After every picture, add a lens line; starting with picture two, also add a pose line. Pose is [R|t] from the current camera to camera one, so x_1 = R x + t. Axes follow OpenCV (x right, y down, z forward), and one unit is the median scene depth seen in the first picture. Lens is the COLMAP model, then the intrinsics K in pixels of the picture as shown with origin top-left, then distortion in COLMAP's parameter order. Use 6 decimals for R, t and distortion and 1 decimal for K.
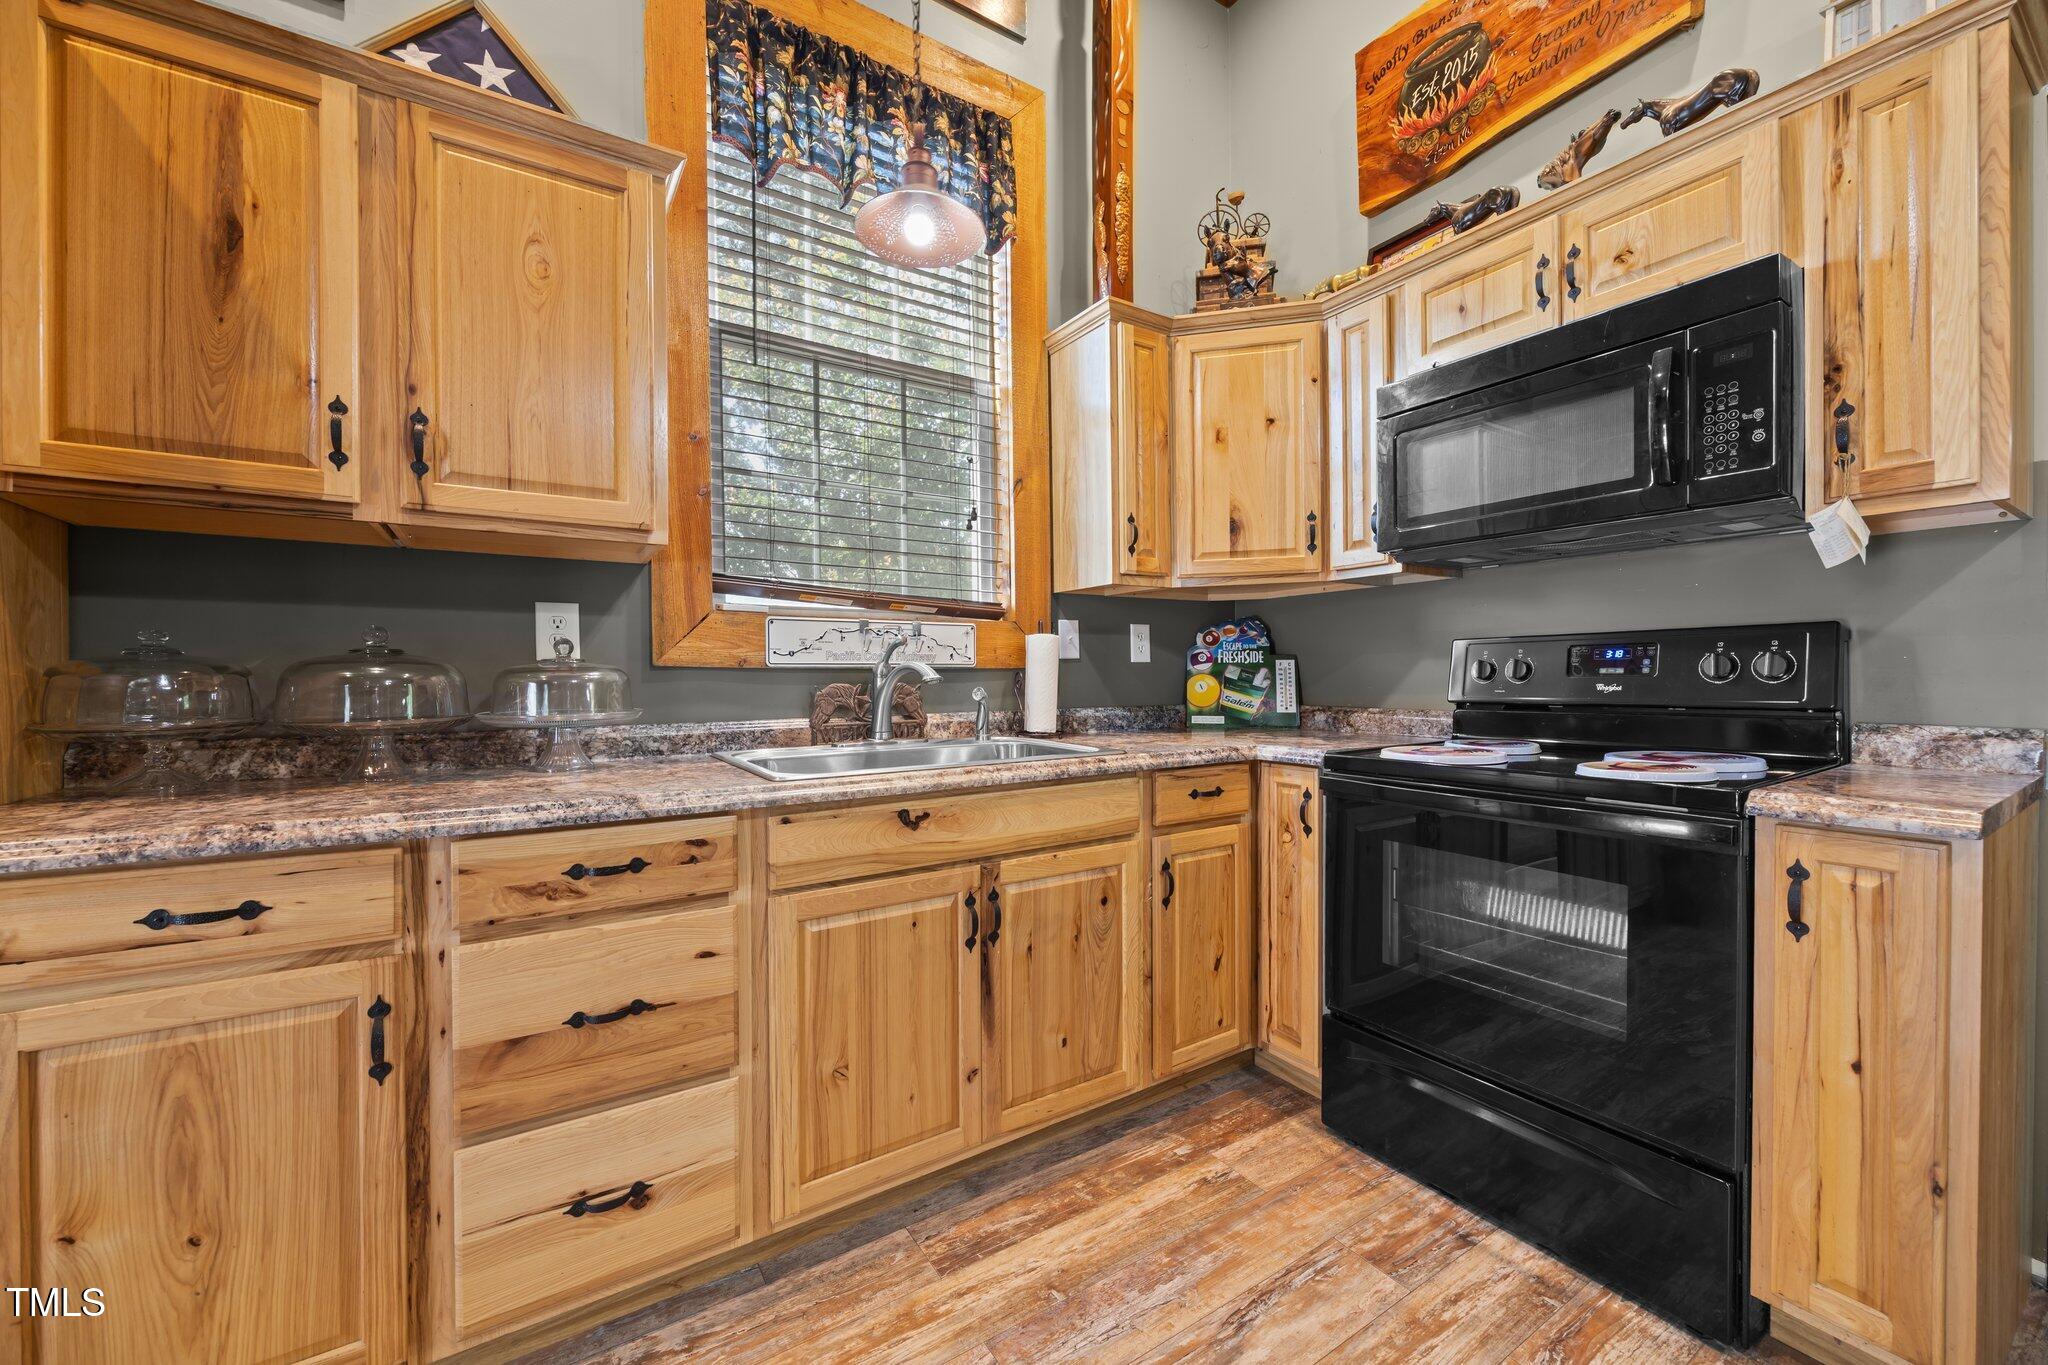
lens RADIAL K [[784.2, 0, 1015.0], [0, 784.2, 686.2], [0, 0, 1]] dist [-0.000939, 0.000135]
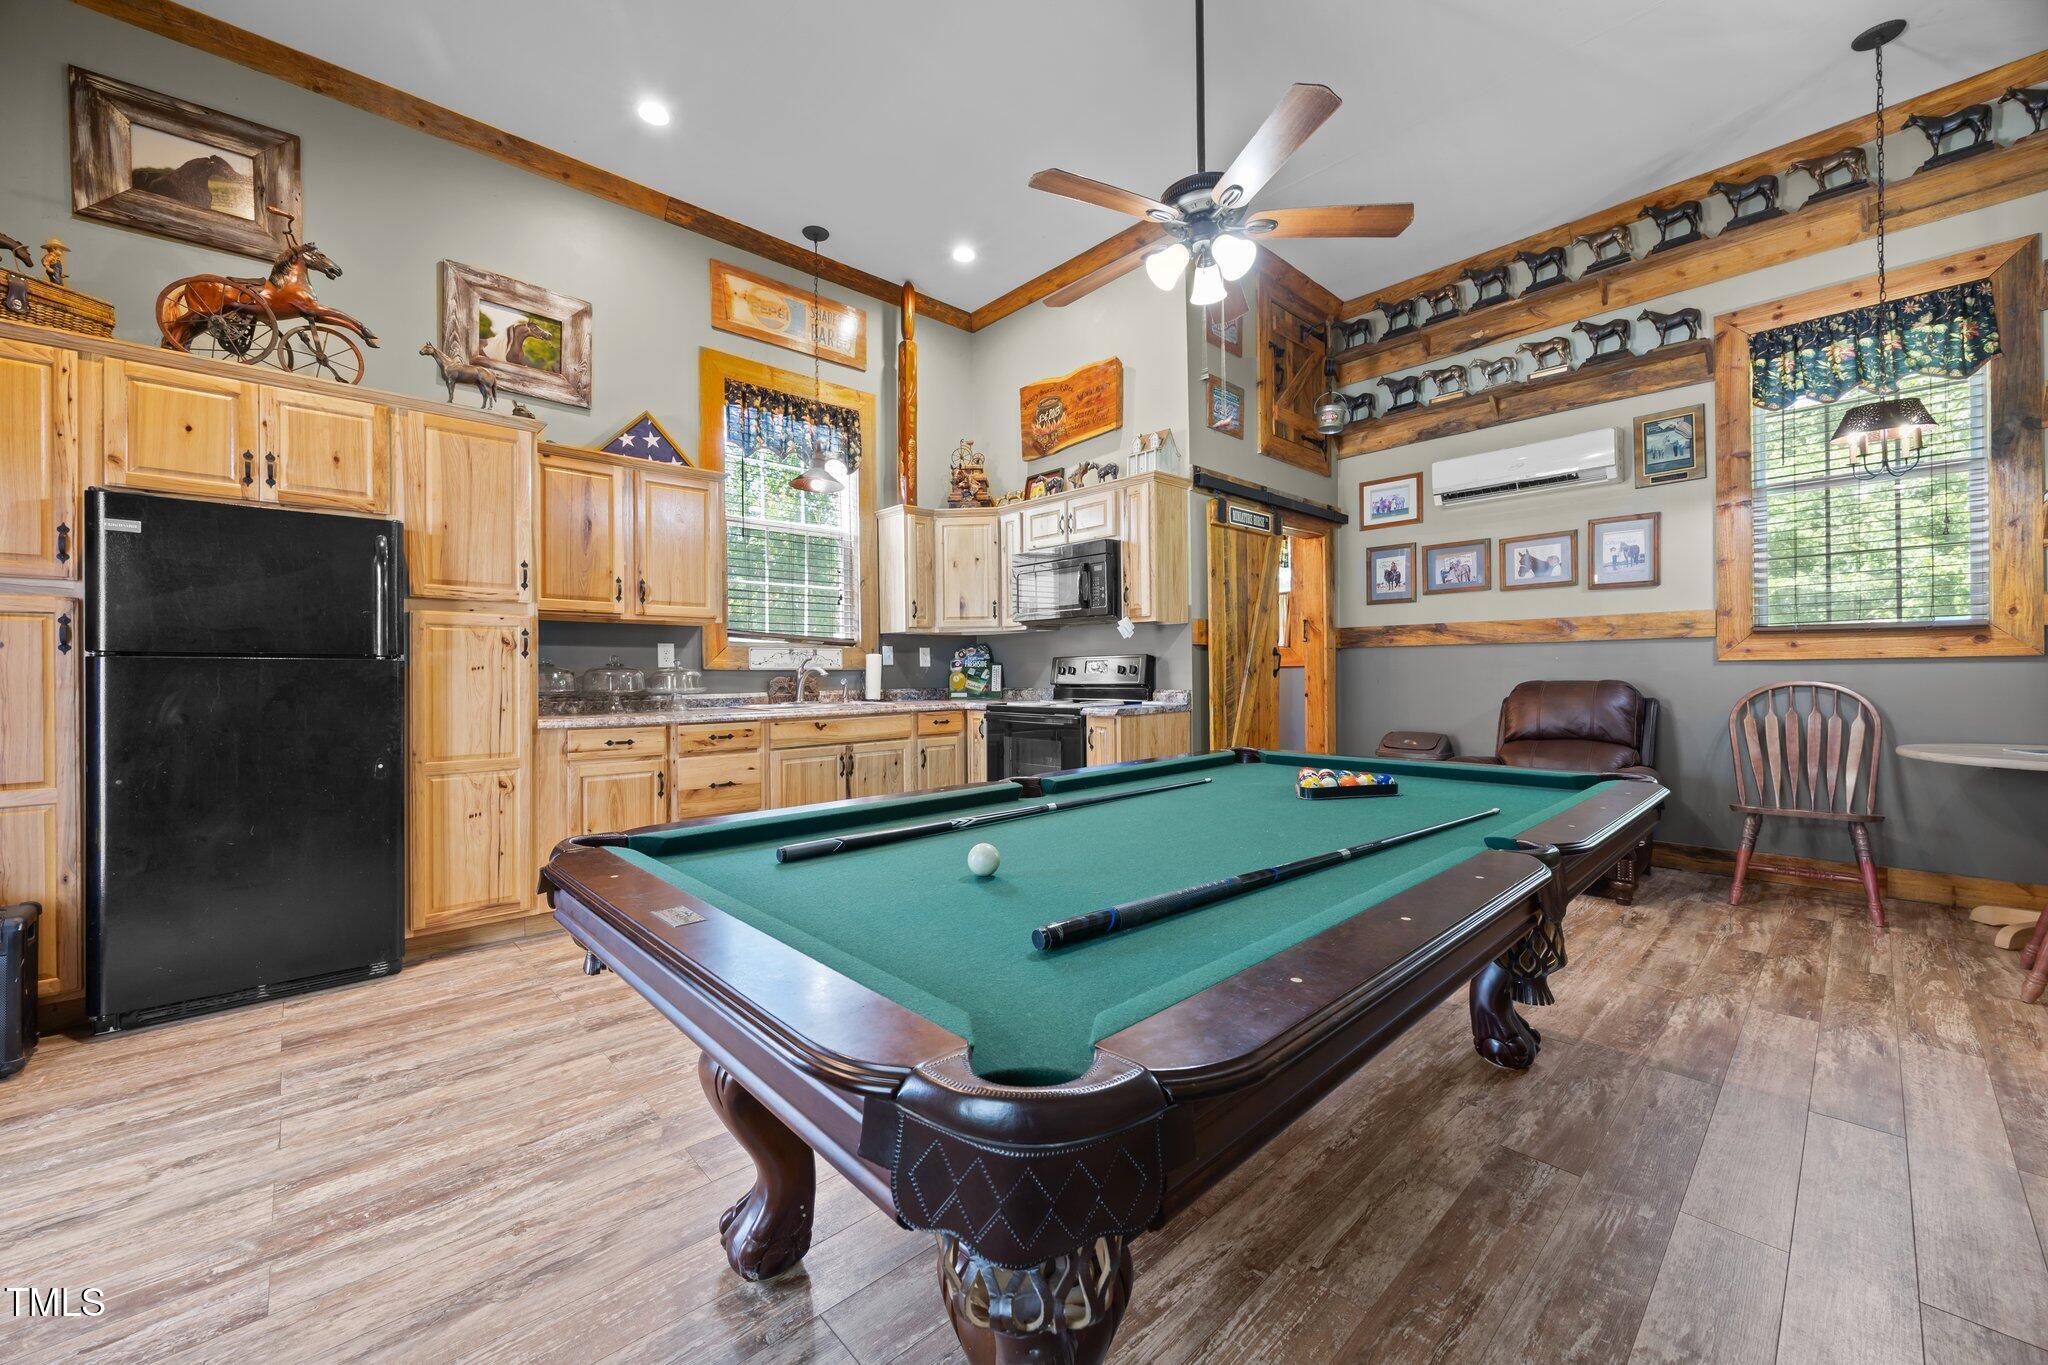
lens RADIAL K [[797.3, 0, 1018.1], [0, 797.3, 673.2], [0, 0, 1]] dist [-0.001568, -0.000468]
pose [[0.983871, -0.001487, 0.178873, 0.037032], [0.003715, 0.999920, -0.012122, 0.016366], [-0.178841, 0.012591, 0.983797, -1.378517]]
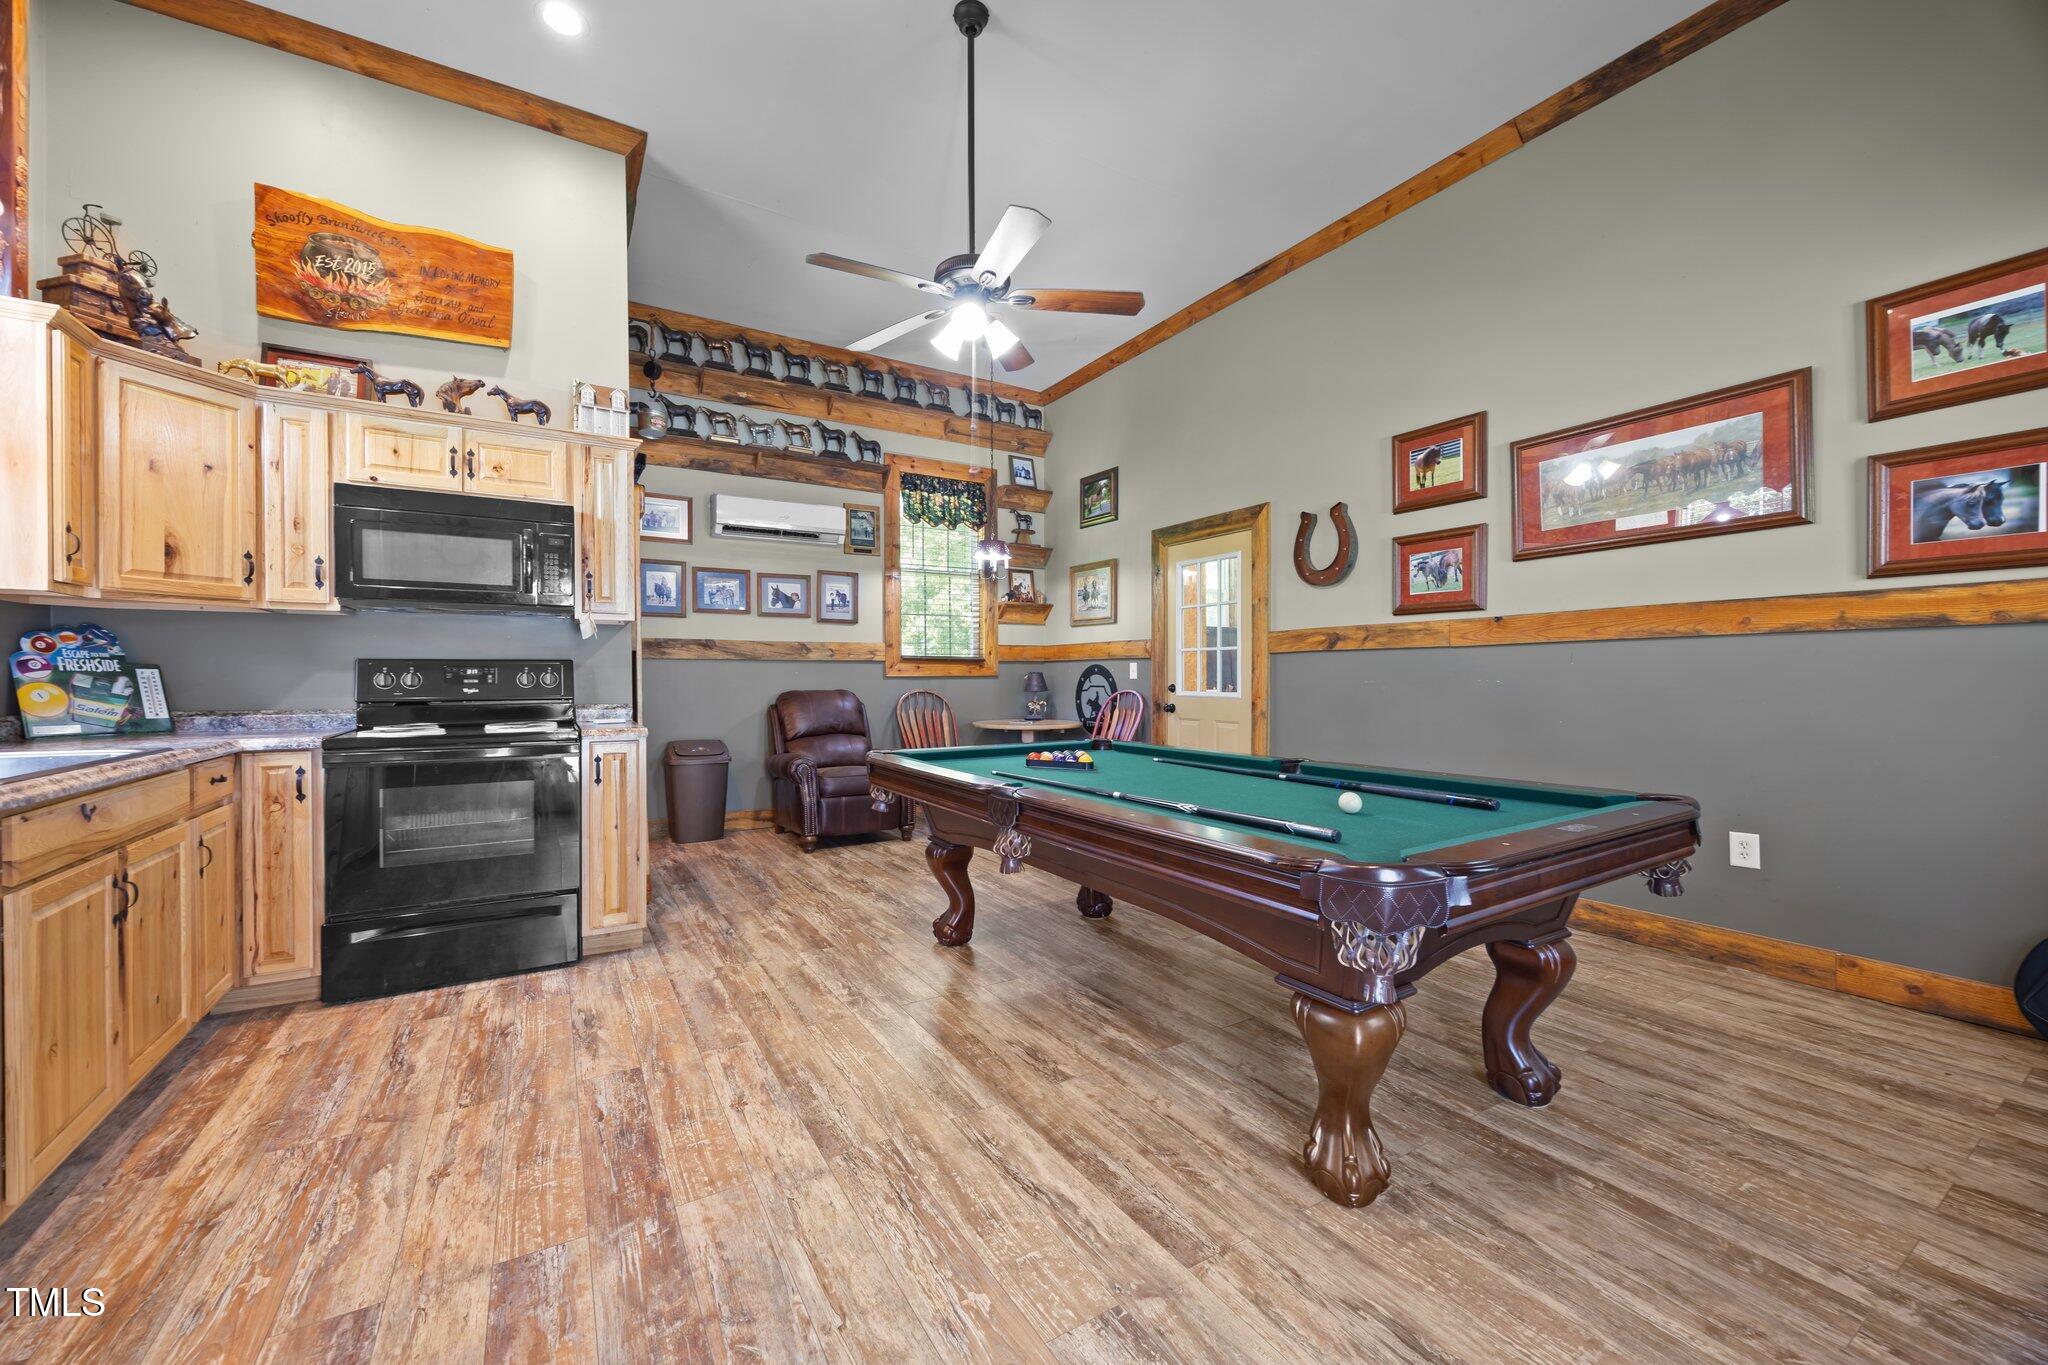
lens RADIAL K [[779.1, 0, 1026.1], [0, 779.1, 679.6], [0, 0, 1]] dist [-0.005605, 0.000134]
pose [[0.004868, 0.005923, 0.999971, -0.910972], [0.015010, 0.999869, -0.005995, 0.006188], [-0.999875, 0.015039, 0.004778, -0.251437]]
